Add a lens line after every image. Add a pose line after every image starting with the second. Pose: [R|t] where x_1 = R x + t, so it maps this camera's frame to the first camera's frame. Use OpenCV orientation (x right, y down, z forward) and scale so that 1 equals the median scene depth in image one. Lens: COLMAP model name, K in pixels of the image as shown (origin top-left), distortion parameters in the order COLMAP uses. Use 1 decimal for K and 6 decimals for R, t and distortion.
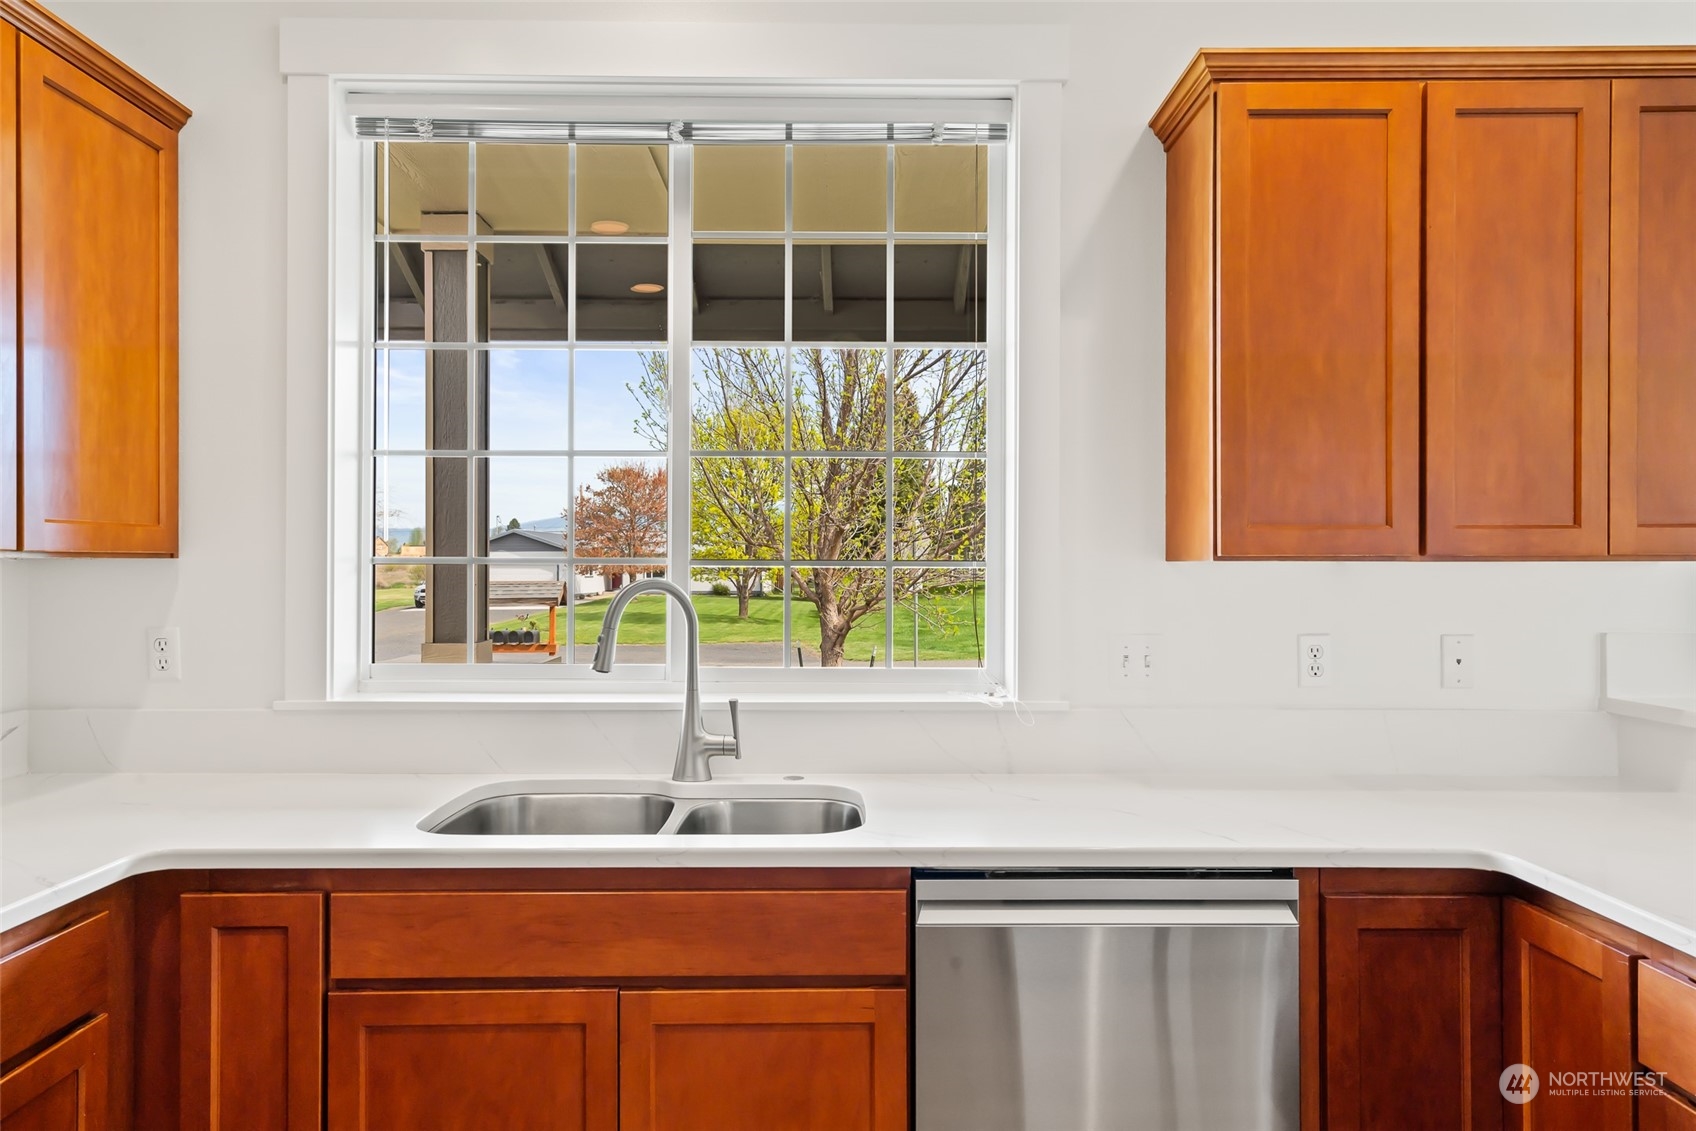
lens RADIAL K [[1119.1, 0, 847.5], [0, 1119.1, 560.8], [0, 0, 1]] dist [0.004377, 0.000885]
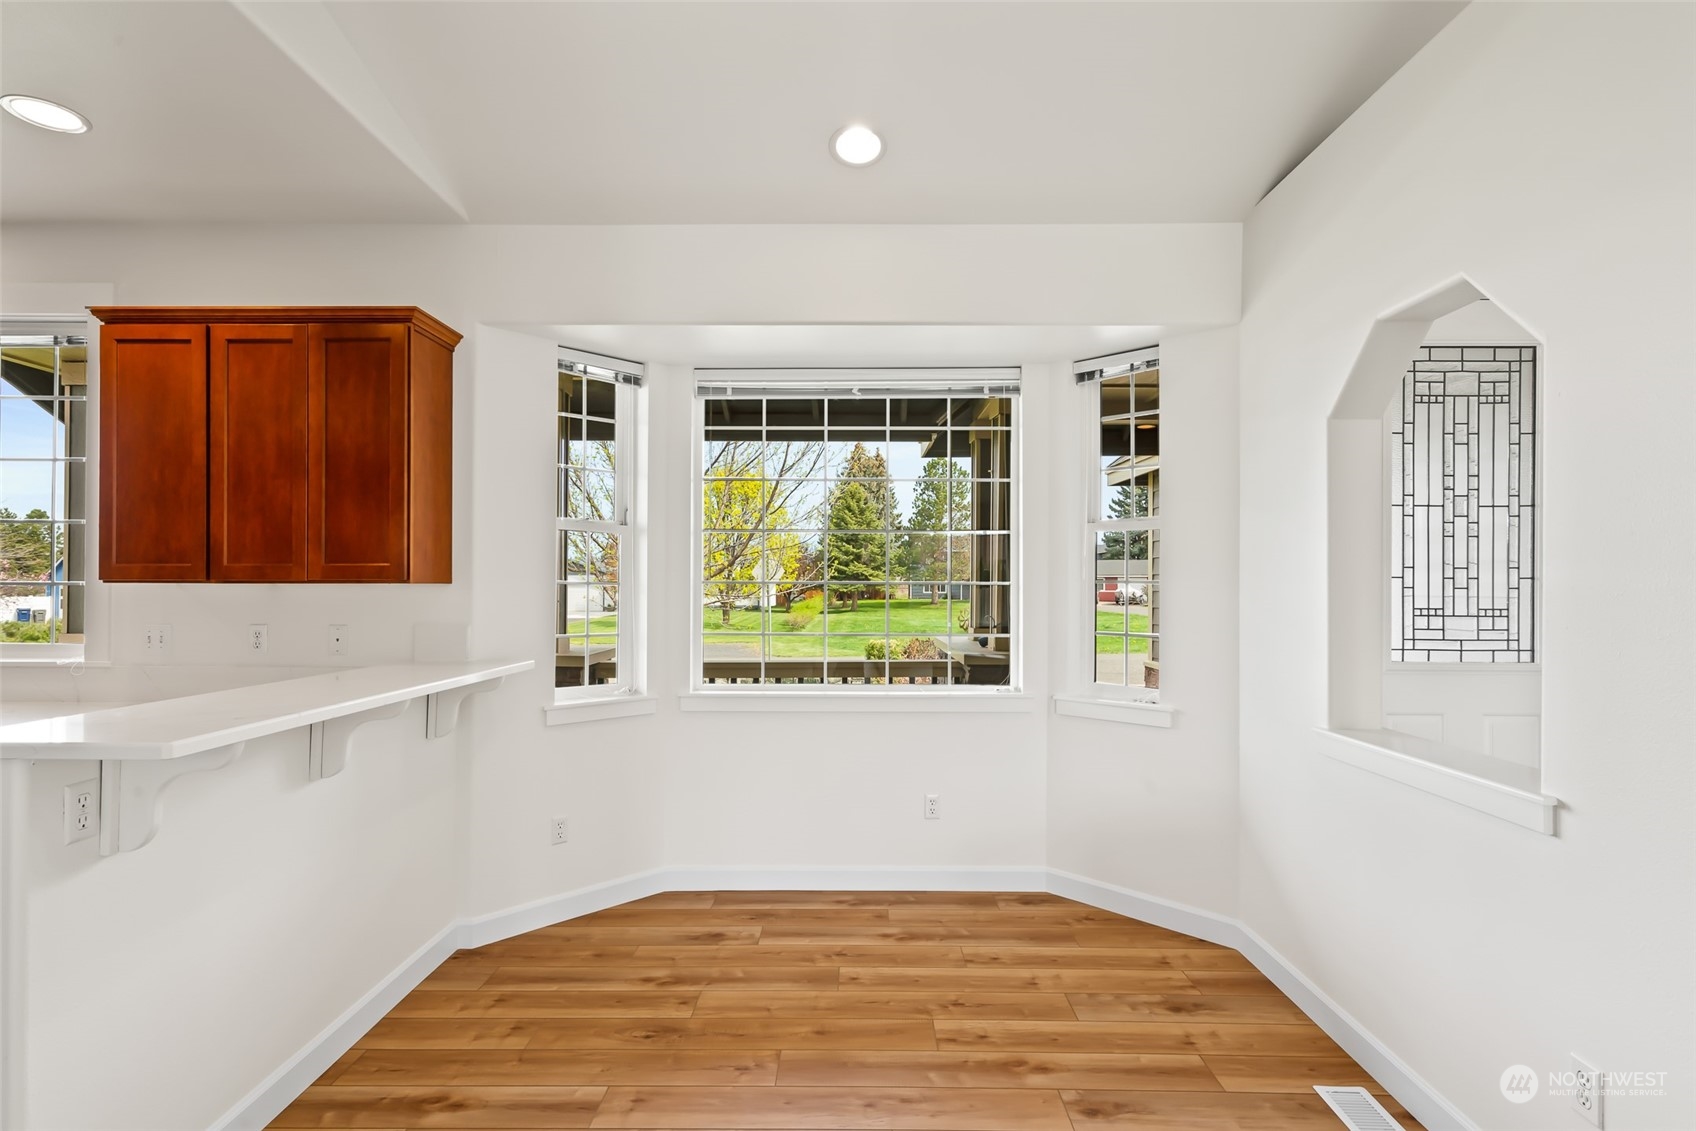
lens RADIAL K [[843.6, 0, 840.7], [0, 843.6, 578.5], [0, 0, 1]] dist [0.002037, -0.000830]
pose [[0.999942, 0.002737, -0.010456, 1.569203], [-0.002792, 0.999982, -0.005271, -0.003088], [0.010441, 0.005299, 0.999931, -0.378930]]
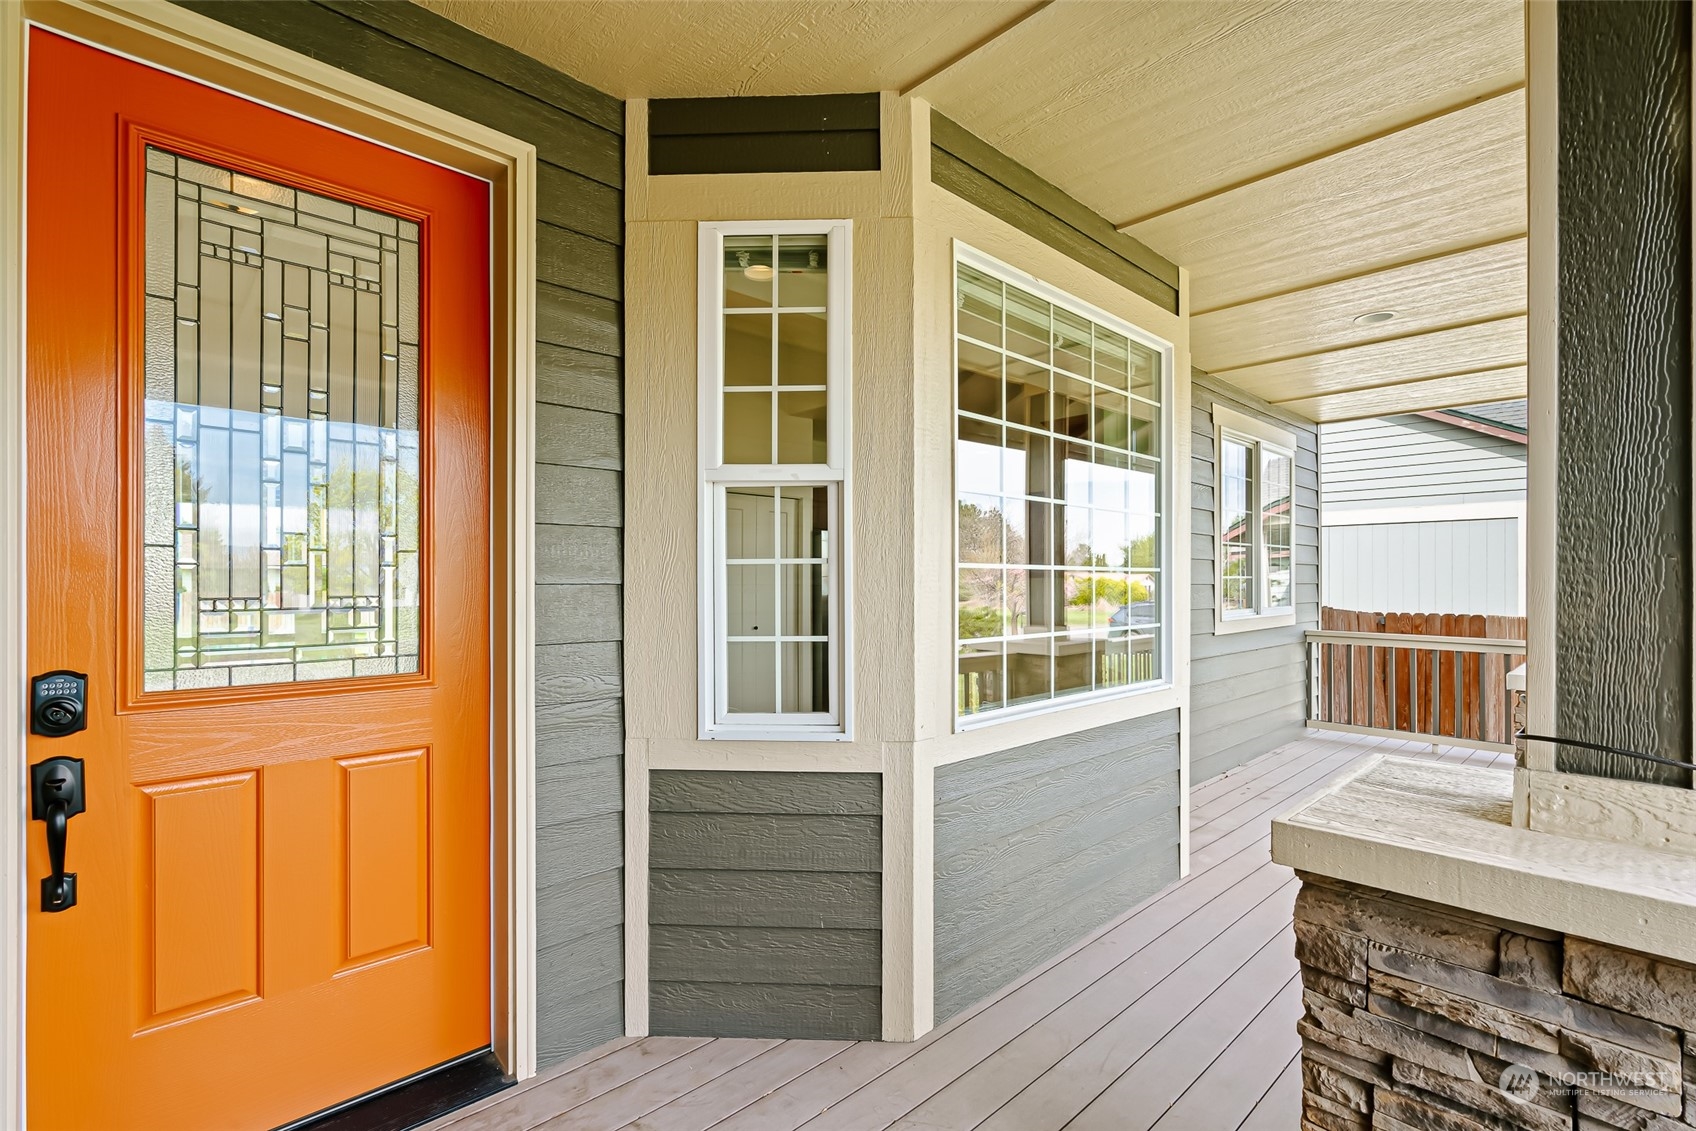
lens RADIAL K [[773.3, 0, 848.2], [0, 773.3, 581.5], [0, 0, 1]] dist [-0.010078, 0.001323]
pose [[0.730536, -0.000698, 0.682874, 2.549051], [0.004184, 0.999985, -0.003453, 0.028143], [-0.682862, 0.005379, 0.730528, 0.079808]]
